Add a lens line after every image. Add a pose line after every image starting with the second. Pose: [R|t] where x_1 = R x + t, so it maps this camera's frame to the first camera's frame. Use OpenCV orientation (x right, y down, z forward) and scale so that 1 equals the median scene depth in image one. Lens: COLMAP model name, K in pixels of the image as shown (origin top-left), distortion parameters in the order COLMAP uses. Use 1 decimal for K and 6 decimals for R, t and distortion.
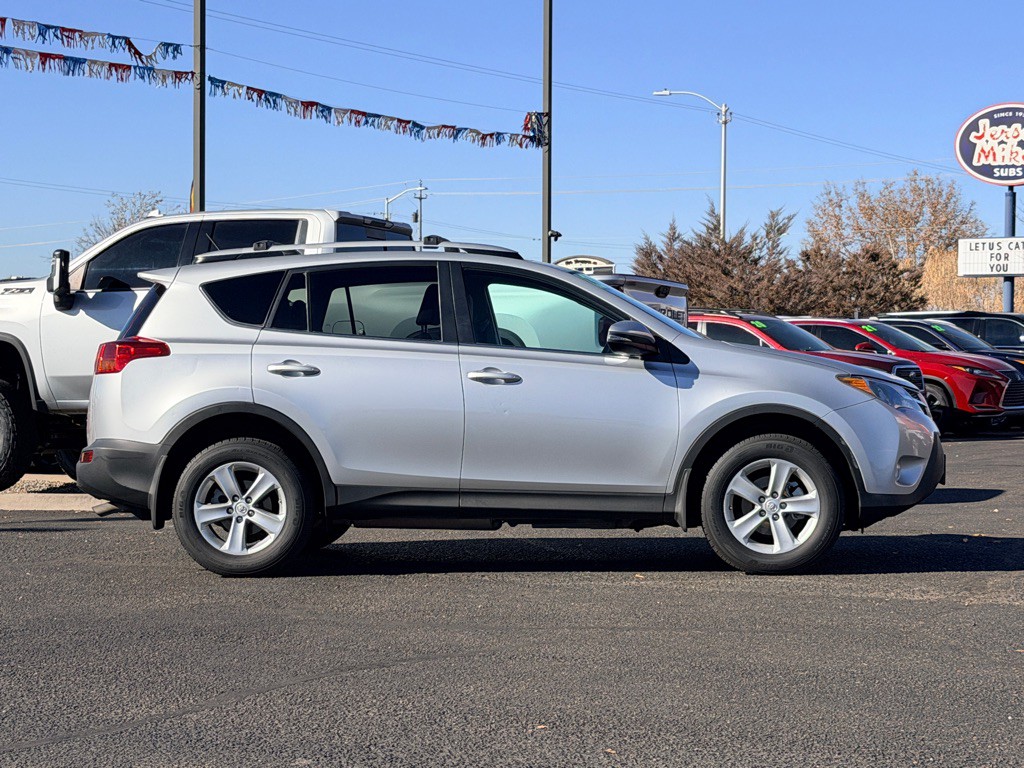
lens RADIAL K [[2337.1, 0, 495.3], [0, 2337.1, 393.0], [0, 0, 1]] dist [0.150156, 0.000000]
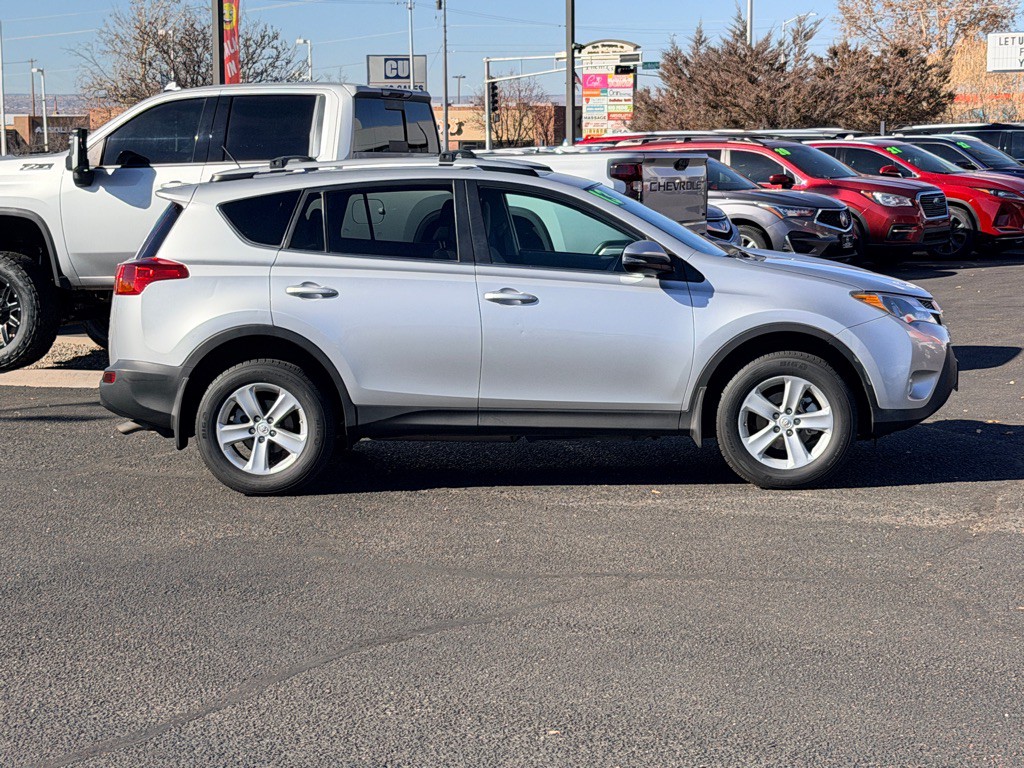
lens RADIAL K [[2337.1, 0, 525.9], [0, 2337.1, 394.6], [0, 0, 1]] dist [0.150156, 0.000000]
pose [[0.999928, -0.012015, -0.000312, 0.005828], [0.011989, 0.995203, 0.097094, -0.062585], [-0.000856, -0.097091, 0.995275, -0.007825]]
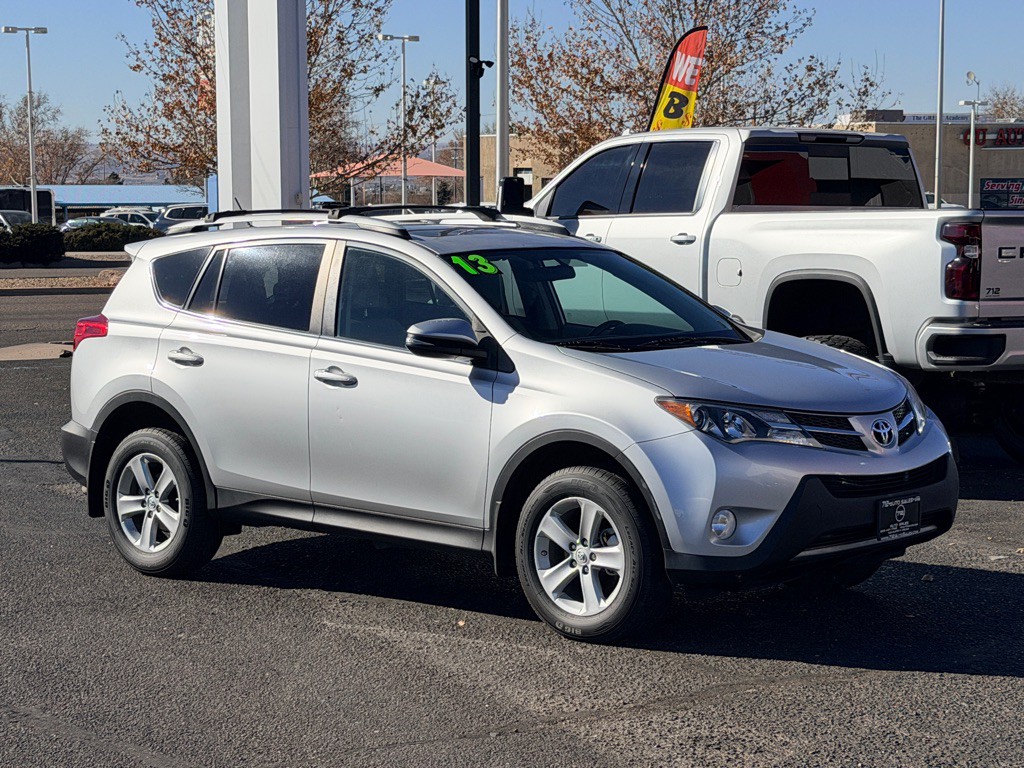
lens RADIAL K [[2337.1, 0, 507.3], [0, 2337.1, 387.0], [0, 0, 1]] dist [0.150156, 0.000000]
pose [[0.787736, 0.051072, -0.613893, 0.579249], [-0.005321, 0.997084, 0.076123, -0.069434], [0.615990, -0.056699, 0.785711, 0.352834]]
